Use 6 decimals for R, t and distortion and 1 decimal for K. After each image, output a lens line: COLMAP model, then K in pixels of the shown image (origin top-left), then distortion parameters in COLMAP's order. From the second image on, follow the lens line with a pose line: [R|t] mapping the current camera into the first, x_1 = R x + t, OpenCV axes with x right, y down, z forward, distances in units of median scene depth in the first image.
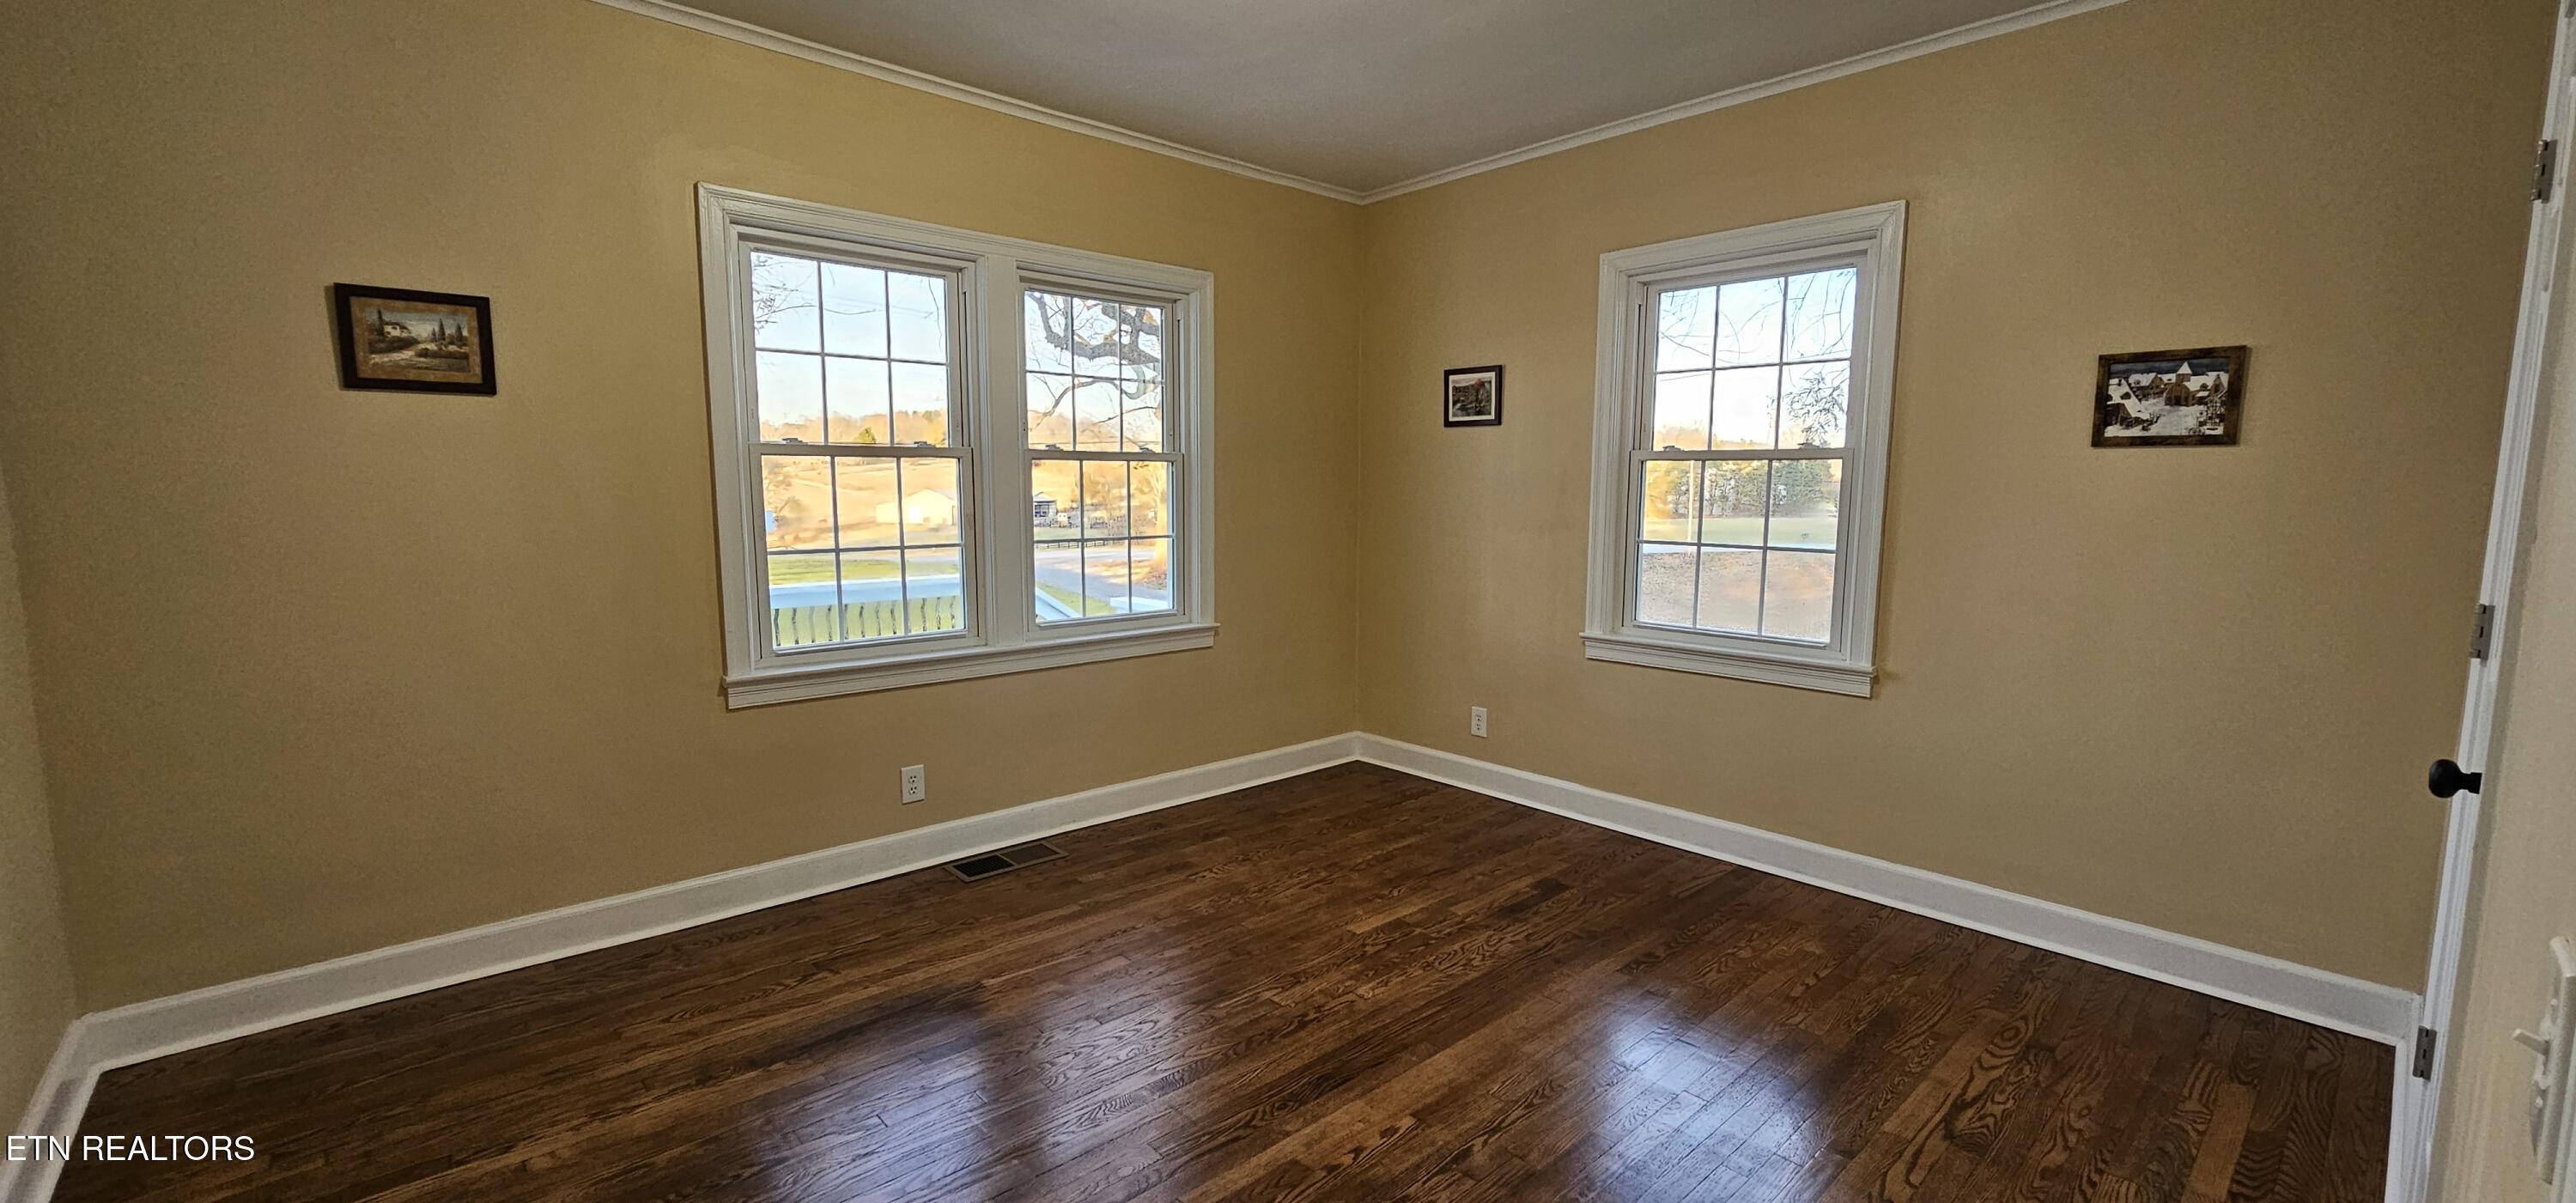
lens RADIAL K [[1047.2, 0, 1289.1], [0, 1047.2, 602.5], [0, 0, 1]] dist [0.000554, -0.000273]
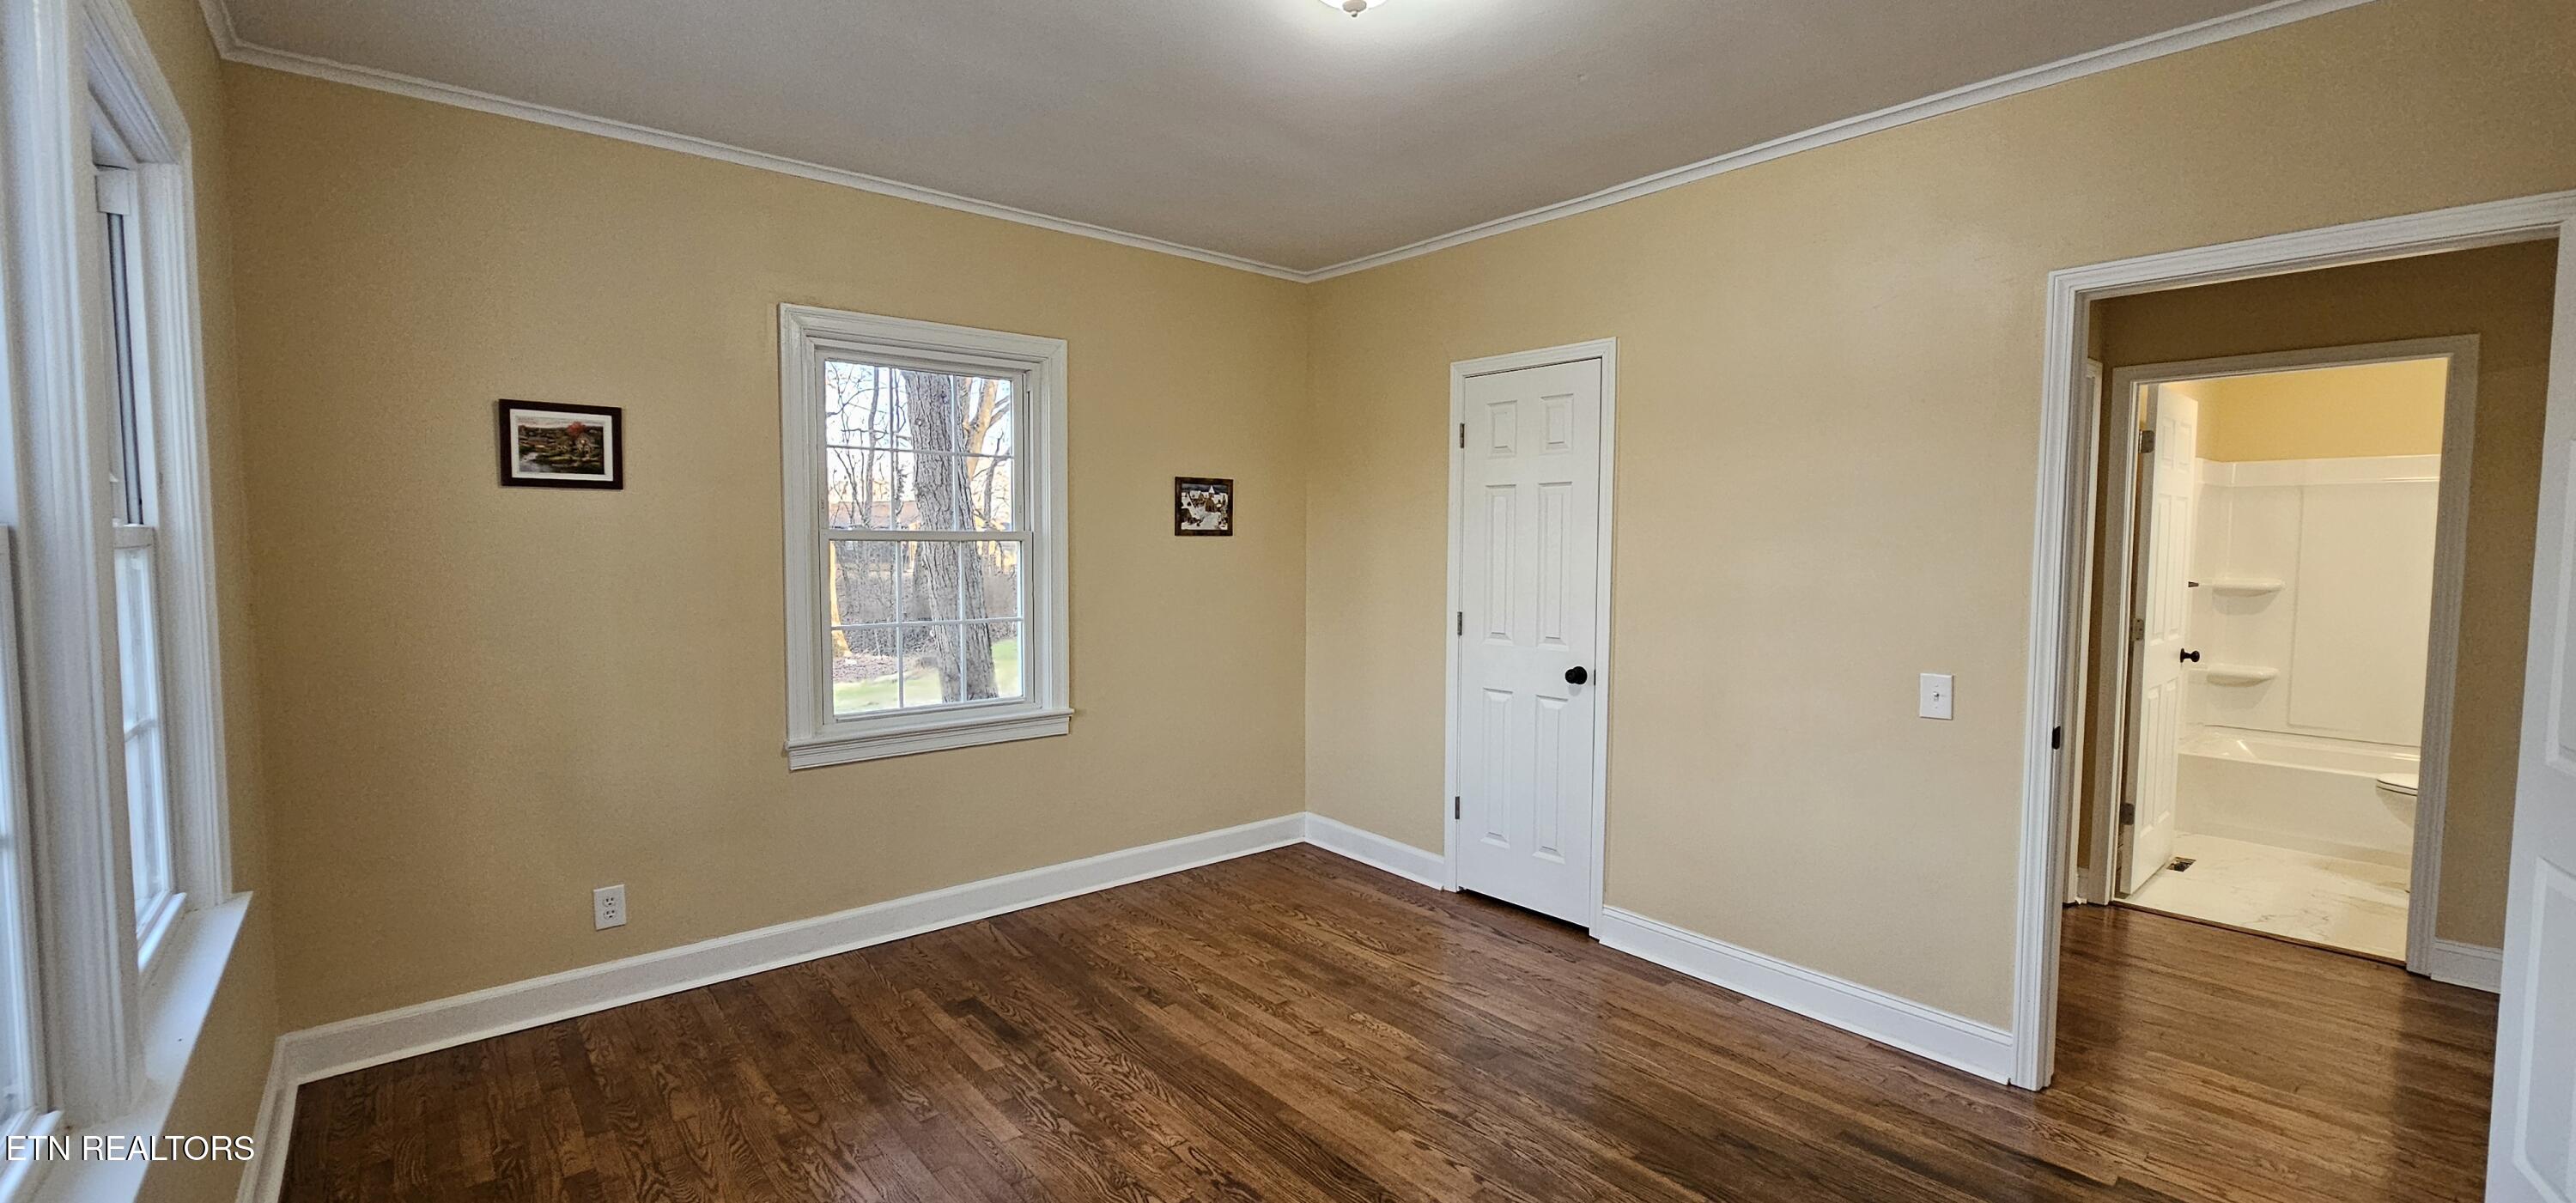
lens RADIAL K [[1047.2, 0, 1289.1], [0, 1047.2, 602.5], [0, 0, 1]] dist [0.000554, -0.000273]
pose [[0.041025, -0.070014, 0.996702, -0.693144], [0.109460, 0.991853, 0.065168, -0.120525], [-0.993144, 0.106426, 0.048355, 0.699635]]
